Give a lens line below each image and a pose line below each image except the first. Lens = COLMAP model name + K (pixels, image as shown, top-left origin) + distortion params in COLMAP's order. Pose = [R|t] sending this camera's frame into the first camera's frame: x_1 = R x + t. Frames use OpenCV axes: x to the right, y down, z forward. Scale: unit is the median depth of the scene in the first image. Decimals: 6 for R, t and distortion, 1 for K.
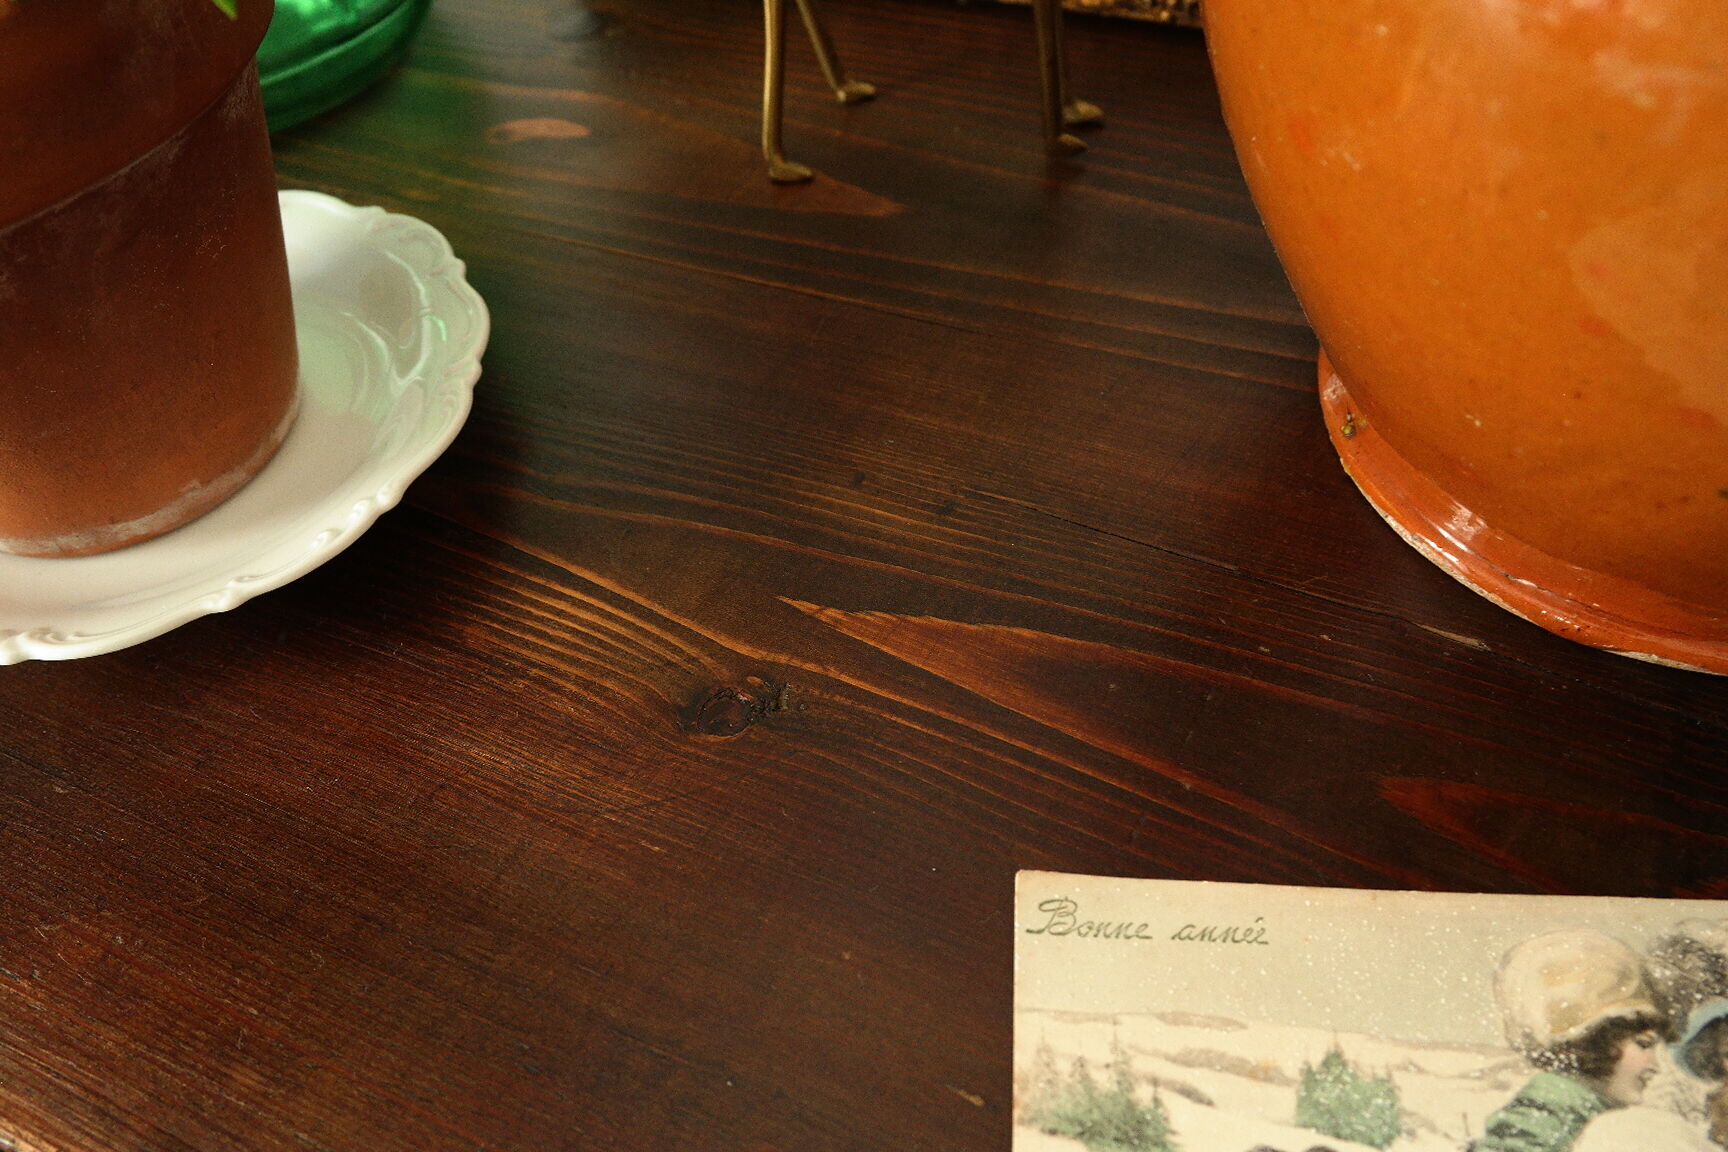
lens RADIAL K [[1447.6, 0, 867.7], [0, 1447.6, 576.0], [0, 0, 1]] dist [-0.015063, 0.000315]
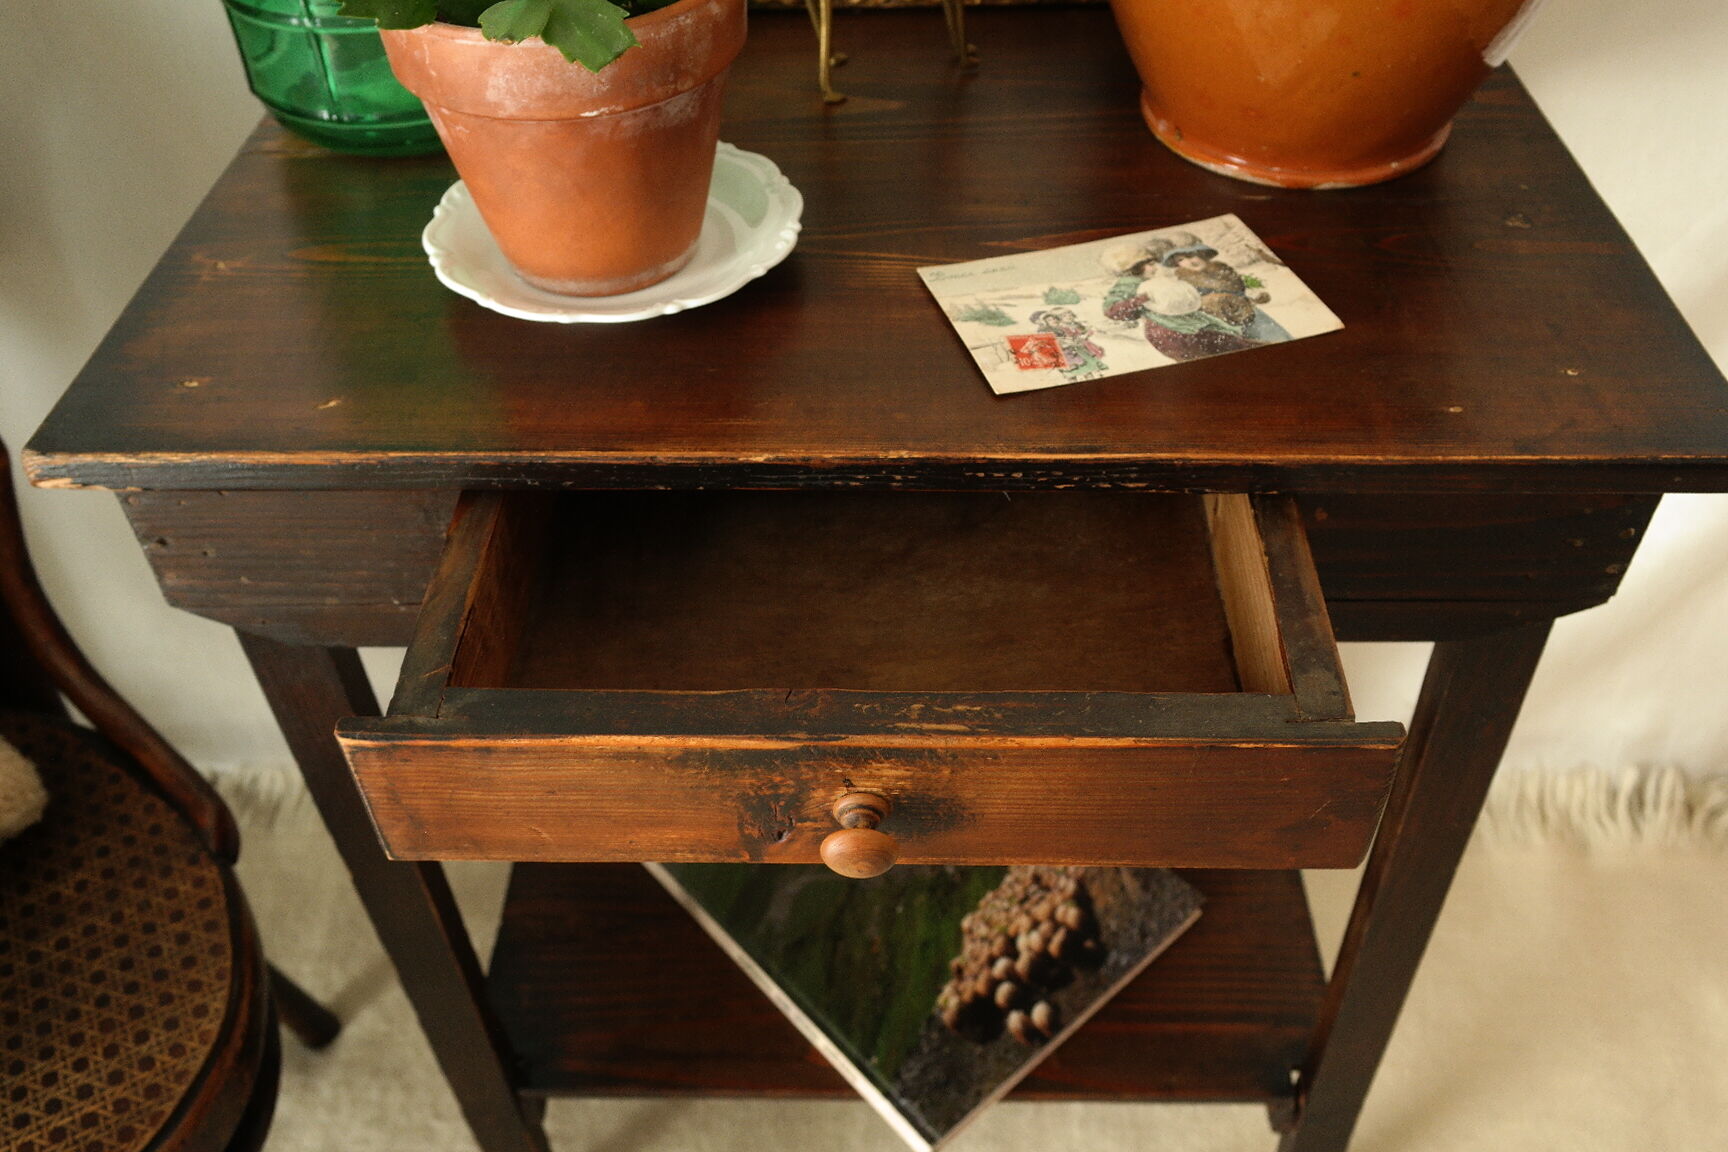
lens RADIAL K [[1447.6, 0, 846.6], [0, 1447.6, 565.2], [0, 0, 1]] dist [-0.015063, 0.000315]
pose [[0.922999, -0.236731, 0.303367, -1.003402], [0.265116, 0.962621, -0.055443, 0.543250], [-0.278902, 0.131601, 0.951259, -0.919548]]
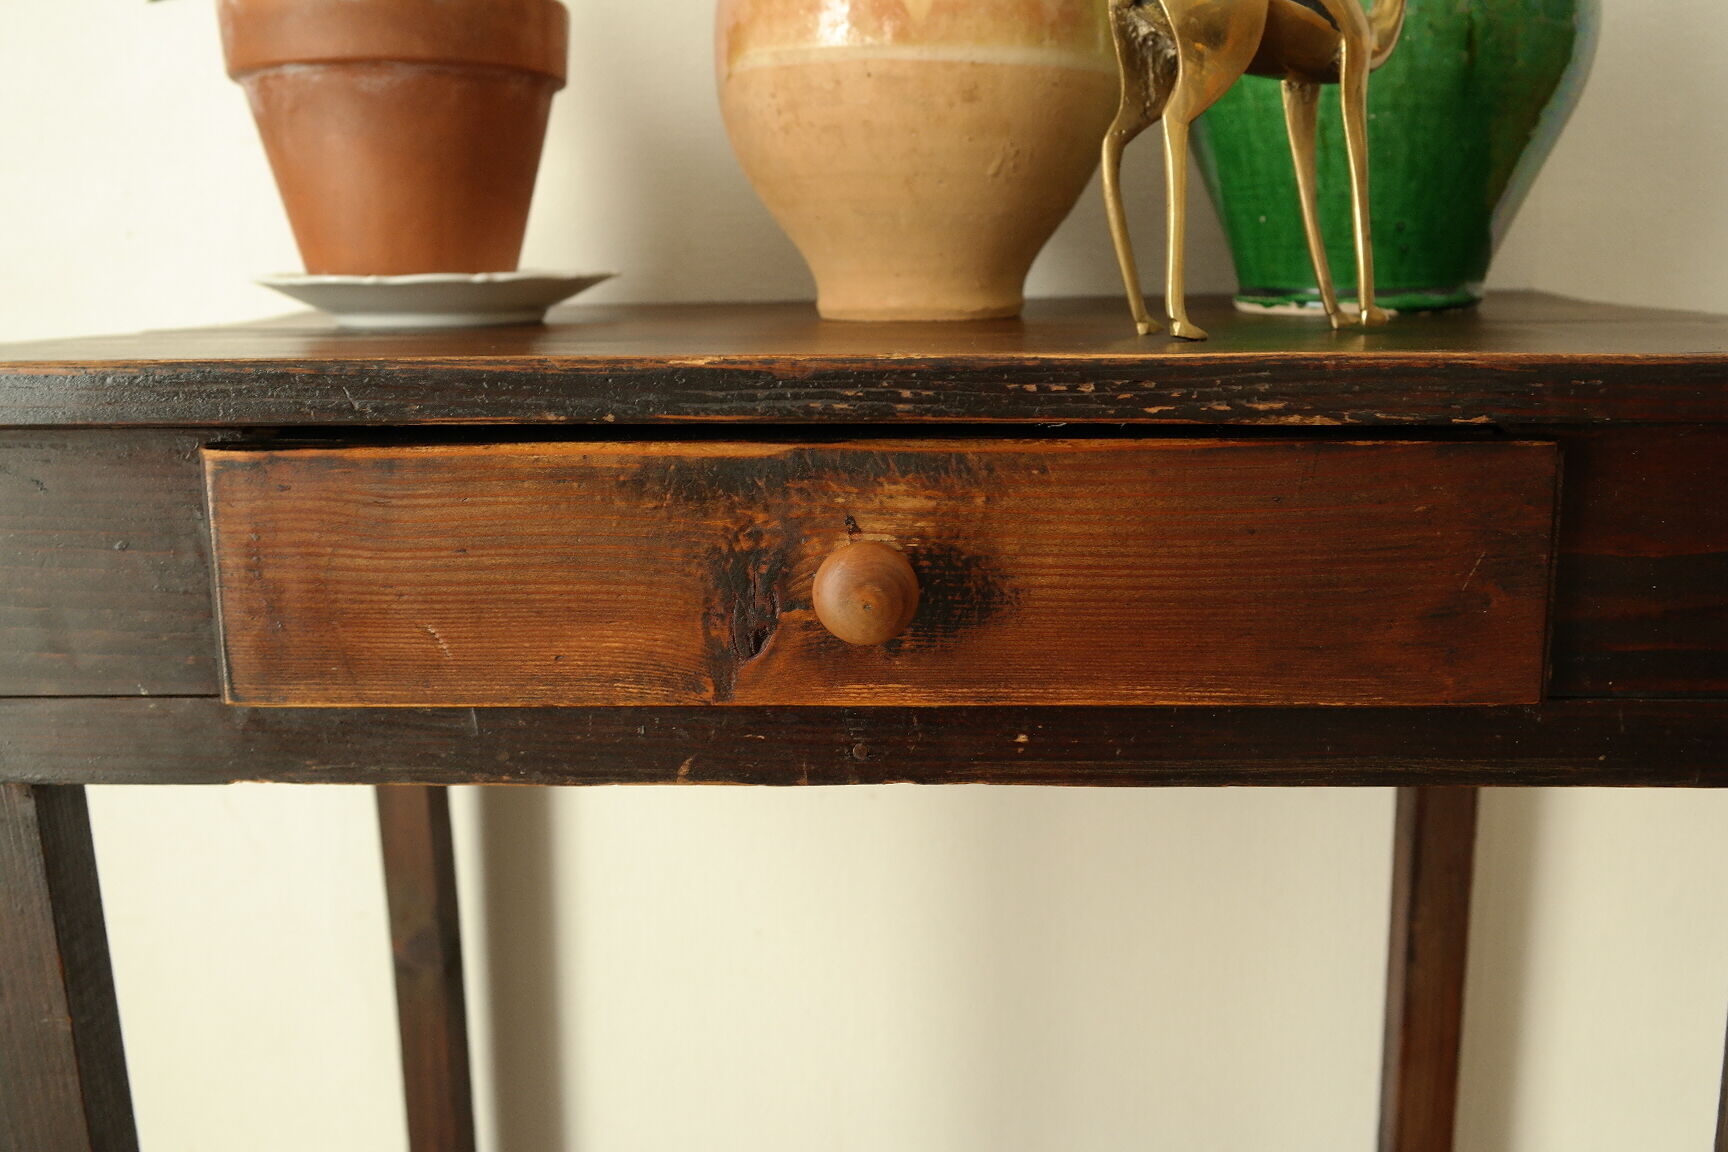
lens RADIAL K [[1447.6, 0, 850.5], [0, 1447.6, 571.2], [0, 0, 1]] dist [-0.015063, 0.000315]
pose [[0.932997, -0.030464, 0.358592, -0.846226], [0.235602, 0.804913, -0.544616, 1.114992], [-0.272044, 0.592610, 0.758159, -0.041642]]
